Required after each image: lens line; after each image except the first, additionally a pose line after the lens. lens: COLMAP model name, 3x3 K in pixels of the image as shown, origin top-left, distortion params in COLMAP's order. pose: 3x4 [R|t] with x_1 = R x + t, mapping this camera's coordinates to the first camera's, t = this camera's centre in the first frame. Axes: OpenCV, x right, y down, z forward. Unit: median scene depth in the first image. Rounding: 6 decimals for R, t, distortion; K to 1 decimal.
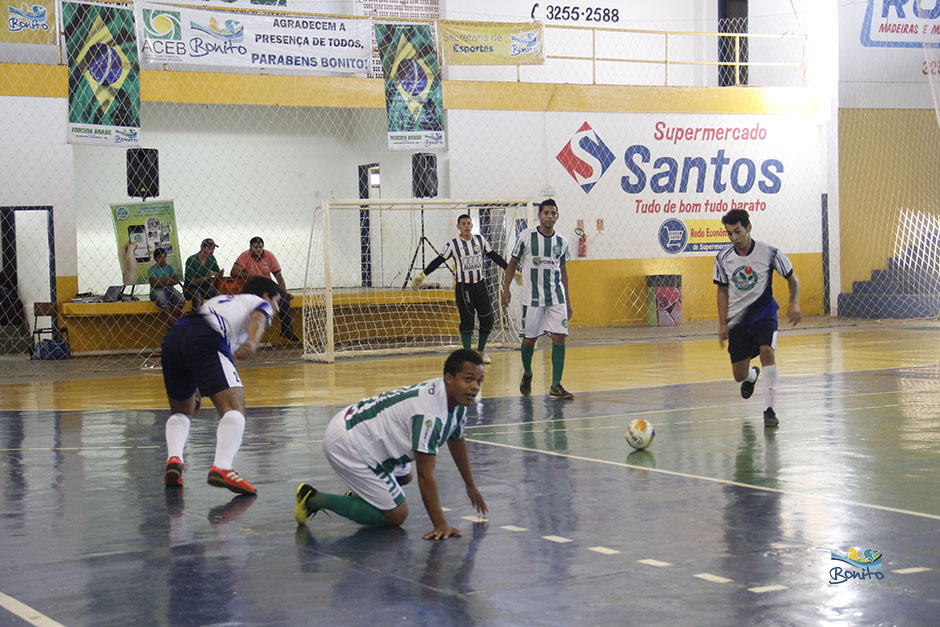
lens RADIAL K [[1707.7, 0, 476.8], [0, 1707.7, 311.0], [0, 0, 1]] dist [0.249192, 0.000000]
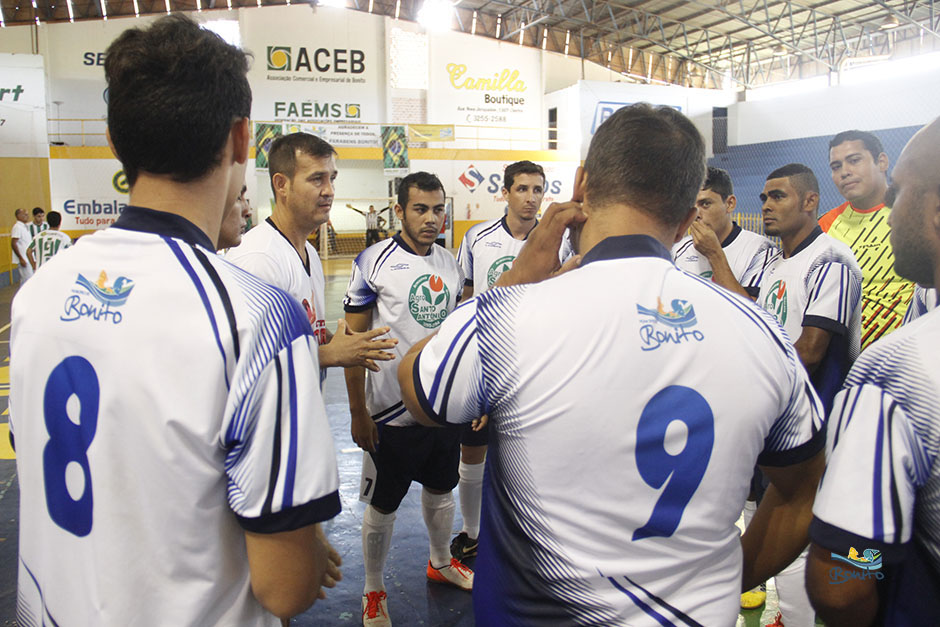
lens RADIAL K [[766.9, 0, 466.4], [0, 766.9, 303.5], [0, 0, 1]] dist [-0.171233, 0.123196]
pose [[0.989183, 0.032279, -0.143088, 0.218915], [-0.019688, 0.995877, 0.088552, -0.008315], [0.145357, -0.084777, 0.985740, -0.093756]]
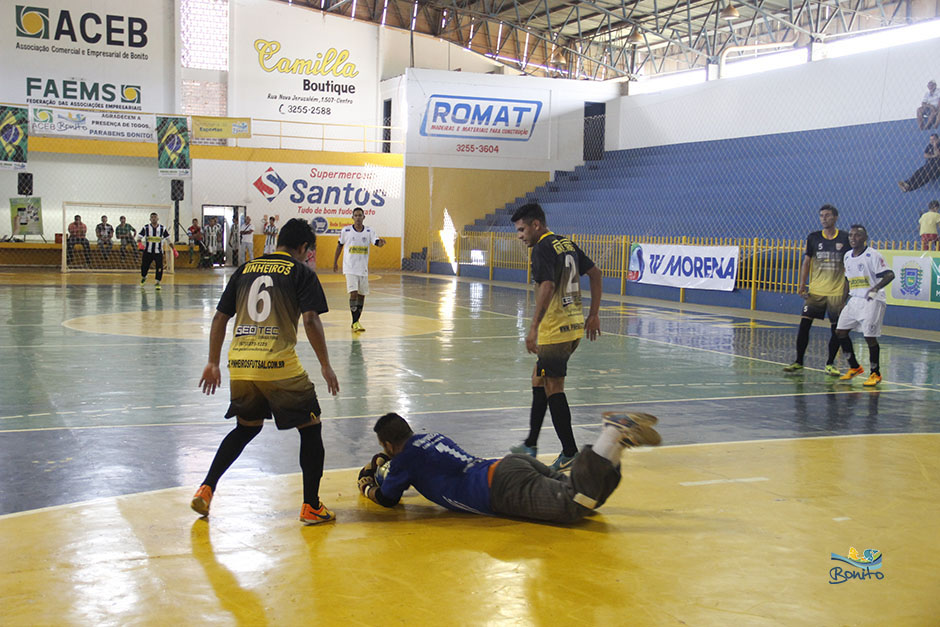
lens RADIAL K [[1191.7, 0, 467.3], [0, 1191.7, 299.3], [0, 0, 1]] dist [0.092820, 0.000000]
pose [[0.993127, 0.053845, -0.103920, 0.453431], [-0.051106, 0.998276, 0.028851, -0.006029], [0.105294, -0.023341, 0.994167, -0.396847]]
